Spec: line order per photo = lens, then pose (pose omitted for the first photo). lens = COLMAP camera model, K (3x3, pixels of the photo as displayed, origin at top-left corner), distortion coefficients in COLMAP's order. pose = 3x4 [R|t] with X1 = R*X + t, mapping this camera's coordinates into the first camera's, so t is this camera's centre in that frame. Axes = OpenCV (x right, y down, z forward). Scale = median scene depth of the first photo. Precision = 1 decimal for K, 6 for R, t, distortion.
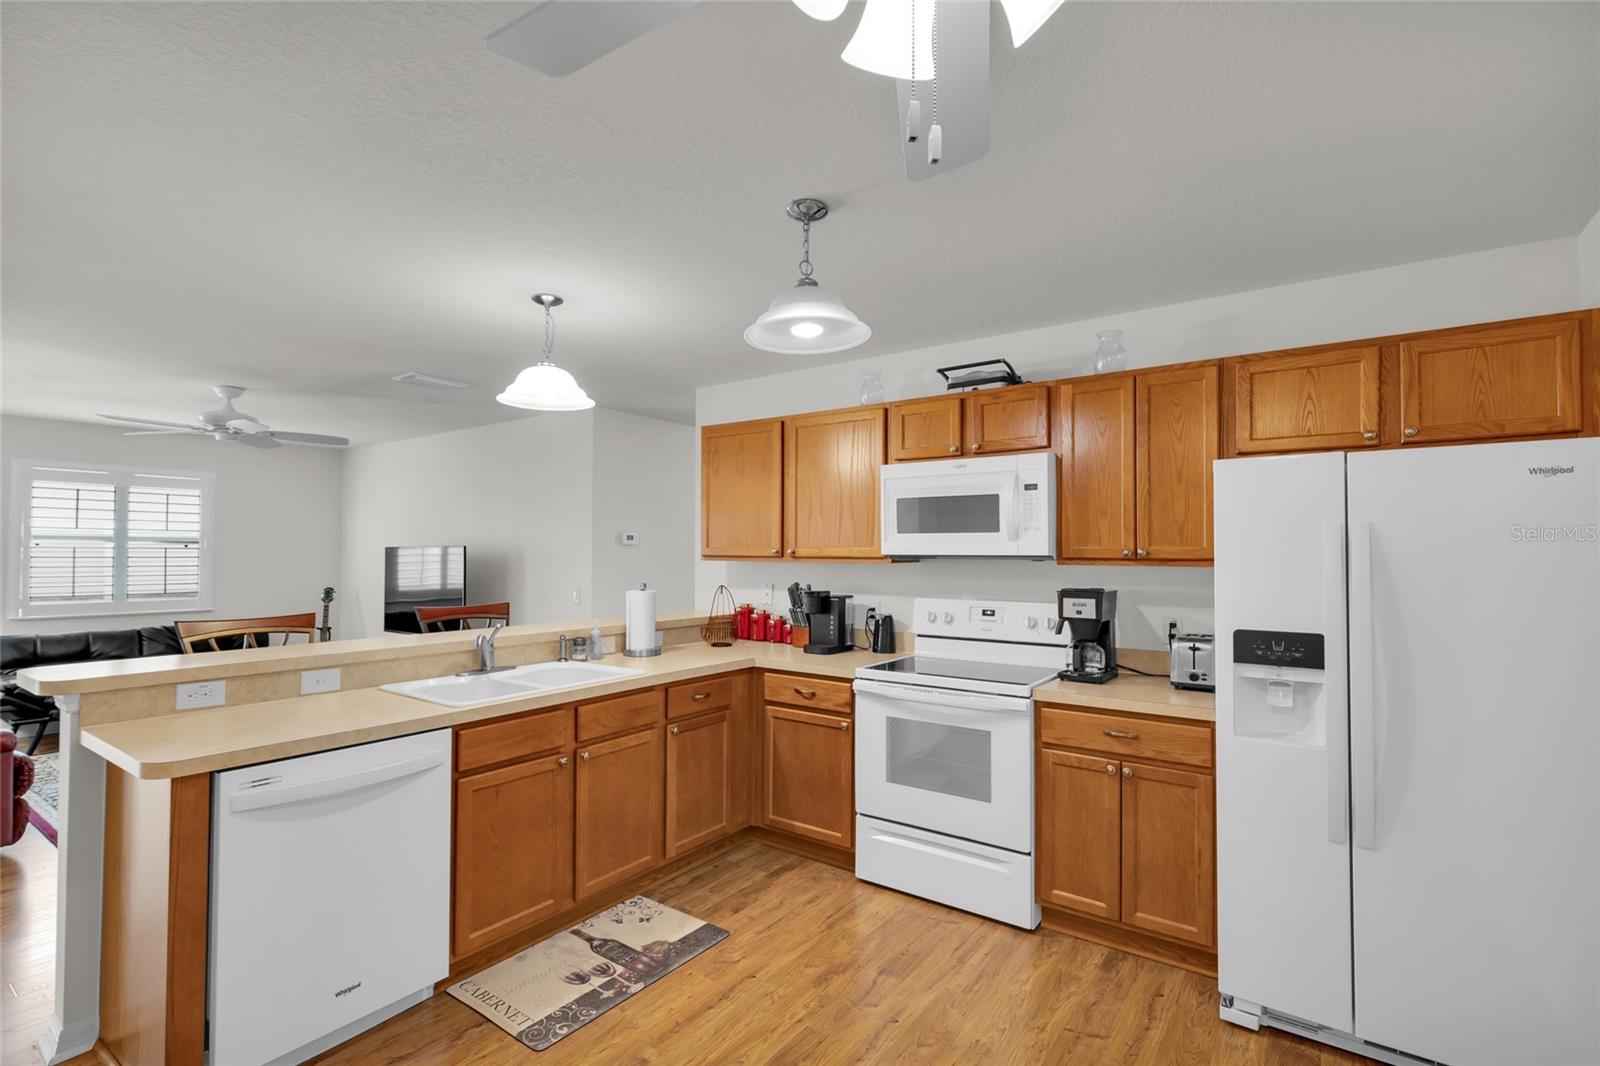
lens RADIAL K [[742.0, 0, 777.9], [0, 742.0, 539.2], [0, 0, 1]] dist [0.019333, -0.000469]
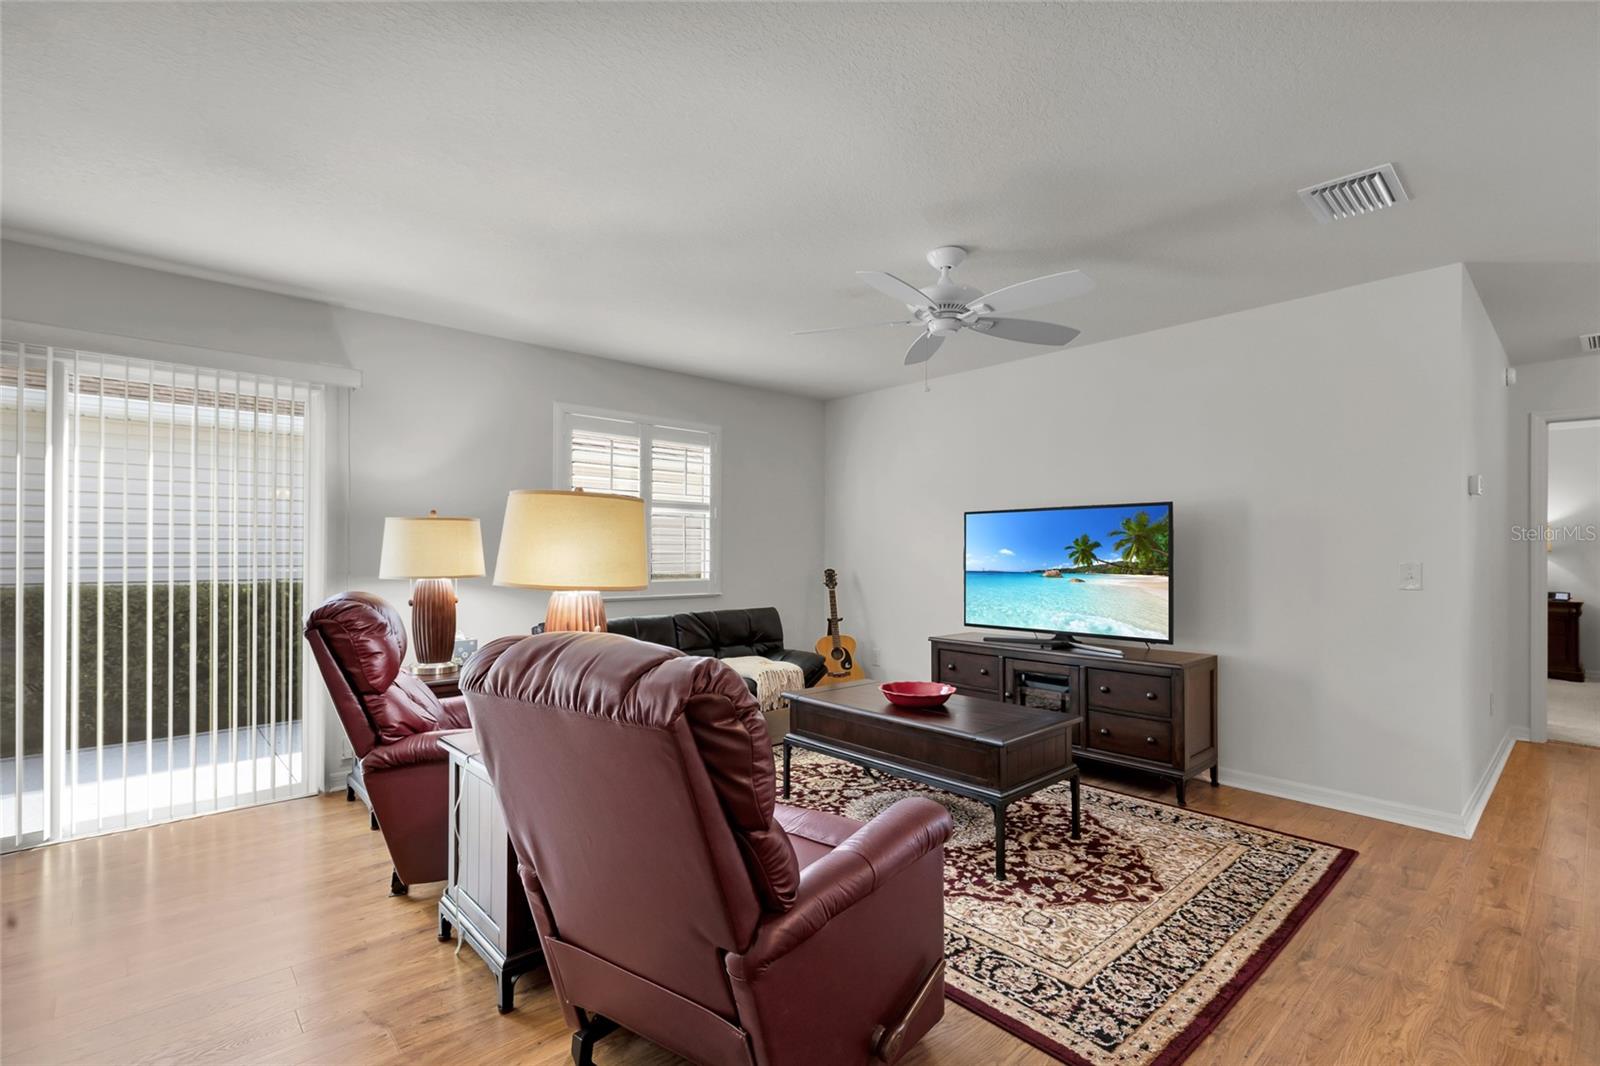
lens RADIAL K [[734.8, 0, 801.3], [0, 734.8, 540.8], [0, 0, 1]] dist [0.002024, 0.000328]
pose [[0.983475, -0.002238, -0.181029, -1.060762], [0.002882, 0.999990, 0.003297, 0.069682], [0.181020, -0.003764, 0.983472, 0.482834]]
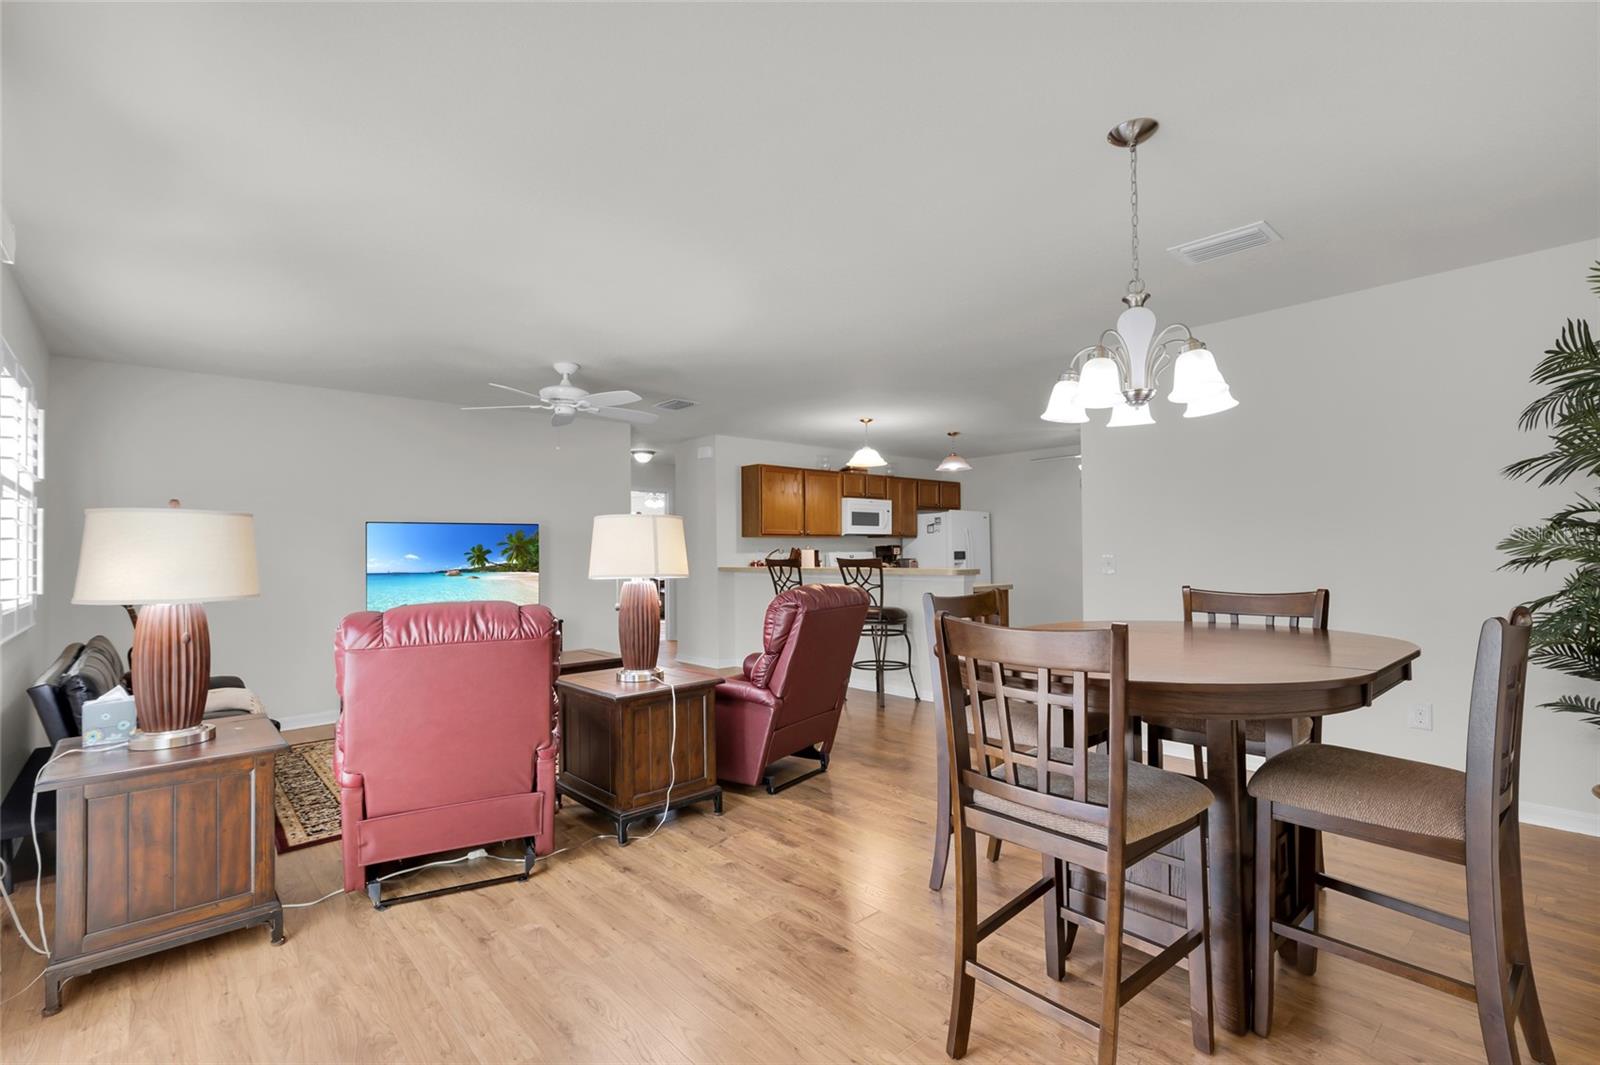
lens RADIAL K [[726.3, 0, 800.0], [0, 726.3, 532.5], [0, 0, 1]] dist [0.000321, -0.000299]
pose [[0.199191, 0.020320, 0.979750, -2.288882], [-0.005755, 0.999792, -0.019566, 0.065254], [-0.979944, -0.001741, 0.199266, 0.681683]]
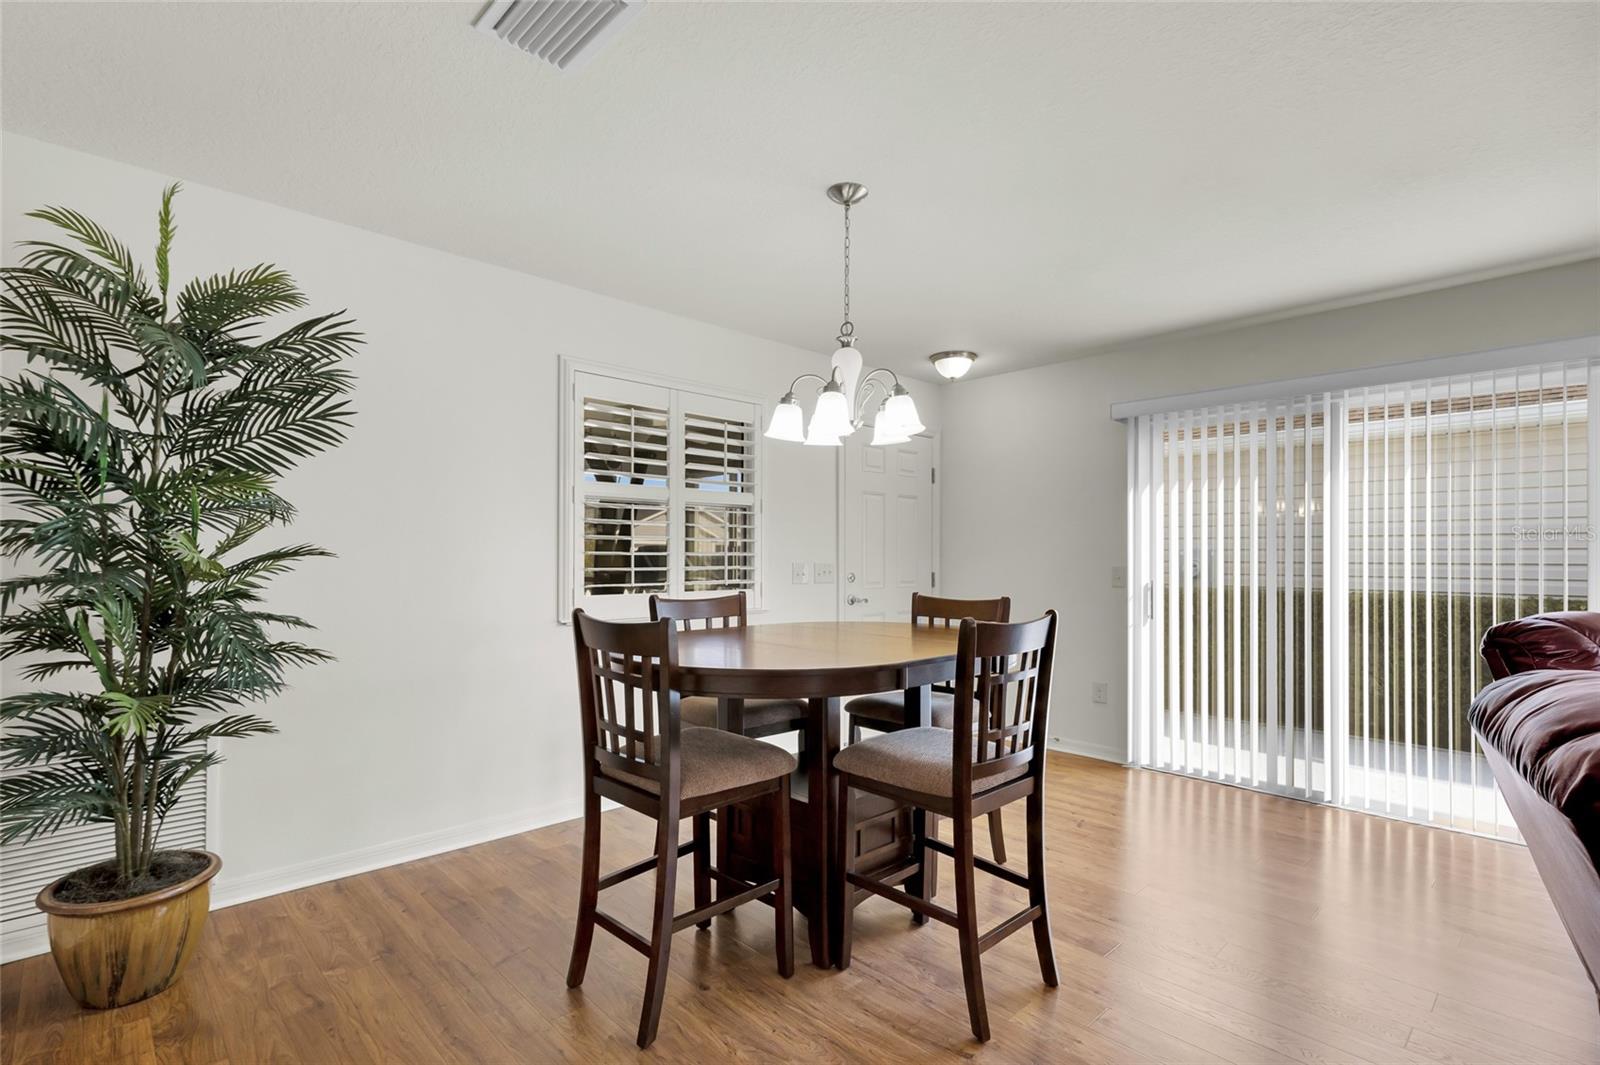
lens RADIAL K [[763.0, 0, 784.8], [0, 763.0, 556.0], [0, 0, 1]] dist [0.005238, 0.000986]
pose [[-0.173740, -0.006640, -0.984769, -0.881573], [0.013513, 0.999867, -0.009125, 0.073672], [0.984699, -0.014892, -0.173628, 0.611233]]
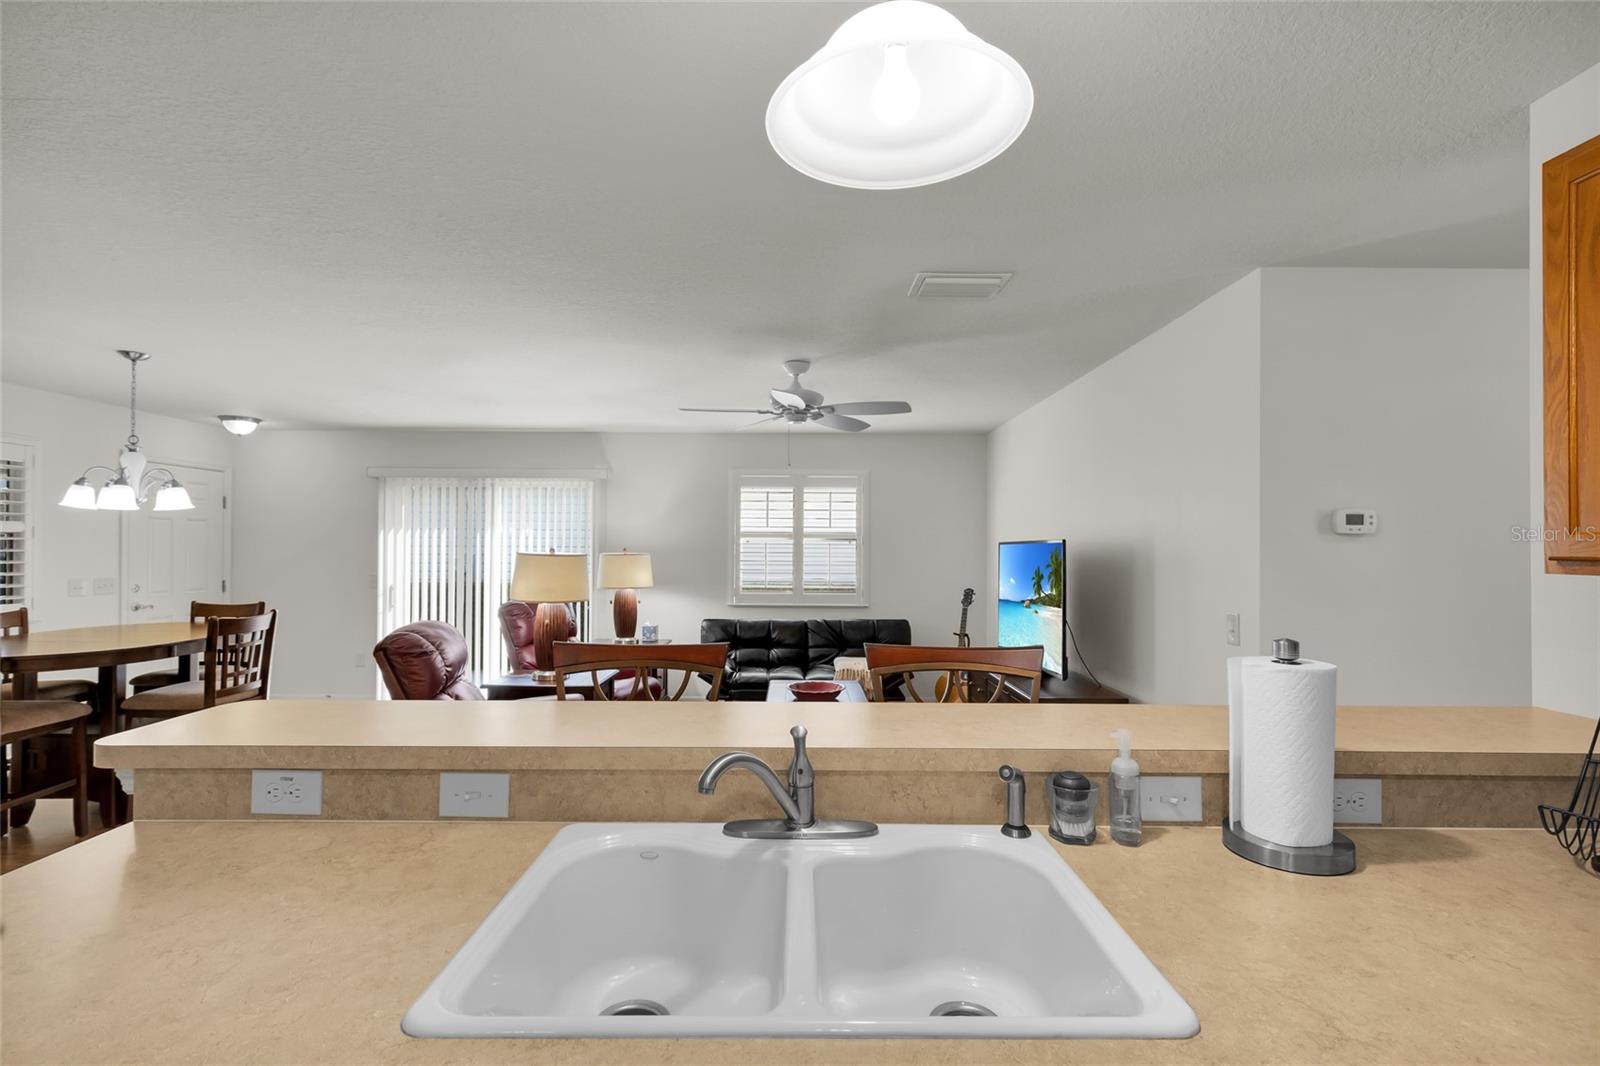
lens RADIAL K [[734.8, 0, 801.3], [0, 734.8, 540.8], [0, 0, 1]] dist [0.002024, 0.000328]
pose [[0.603784, -0.007515, -0.797112, -0.053513], [0.011976, 0.999928, -0.000357, 0.013092], [0.797058, -0.009331, 0.603831, 0.682947]]
